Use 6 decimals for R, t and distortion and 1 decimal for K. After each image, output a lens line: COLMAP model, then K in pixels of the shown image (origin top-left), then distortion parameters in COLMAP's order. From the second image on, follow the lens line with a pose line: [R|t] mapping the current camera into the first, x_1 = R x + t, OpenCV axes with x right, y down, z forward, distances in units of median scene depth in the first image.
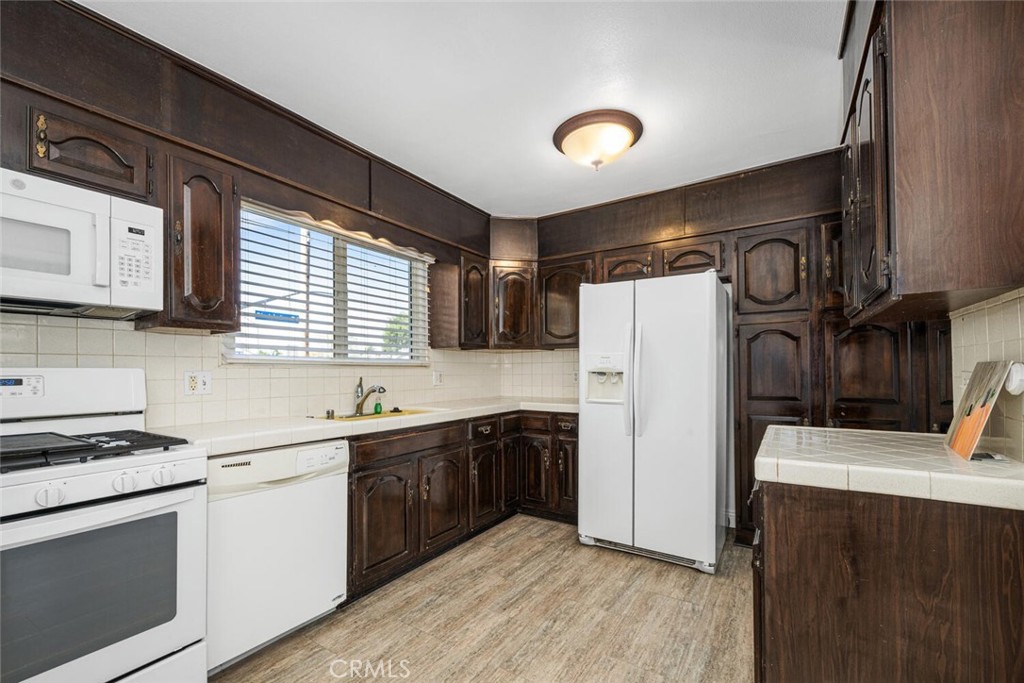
lens RADIAL K [[427.2, 0, 512.2], [0, 427.2, 368.4], [0, 0, 1]] dist [-0.002752, -0.000328]
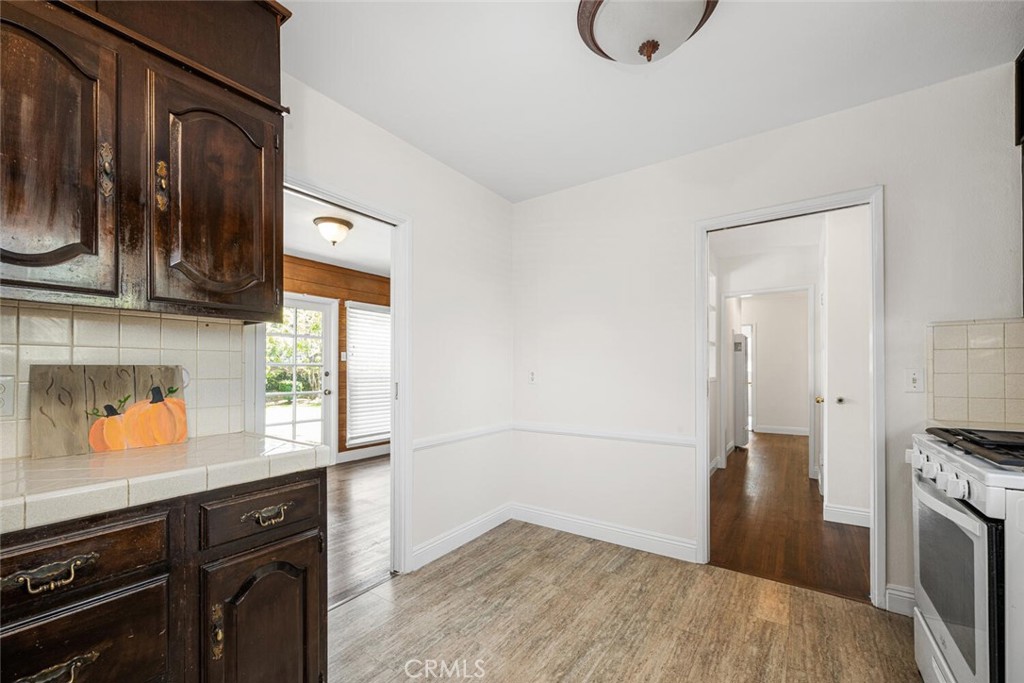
lens RADIAL K [[415.9, 0, 508.8], [0, 415.9, 368.6], [0, 0, 1]] dist [-0.000666, -0.000020]
pose [[-0.999279, 0.009567, 0.036737, 0.022869], [0.009238, 0.999916, -0.009121, 0.006893], [-0.036821, -0.008775, -0.999283, 1.025545]]
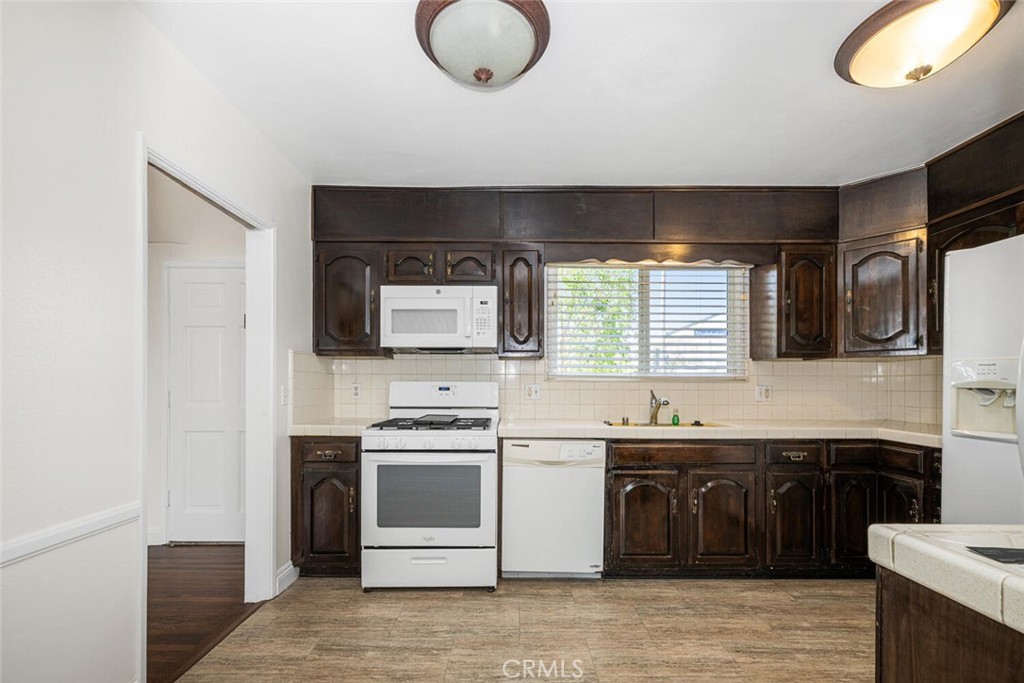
lens RADIAL K [[419.9, 0, 510.0], [0, 419.9, 384.9], [0, 0, 1]] dist [-0.000910, 0.000083]
pose [[0.541131, 0.006412, -0.840914, 0.393445], [-0.000408, 0.999973, 0.007363, -0.000710], [0.840938, -0.003641, 0.541119, 0.106566]]
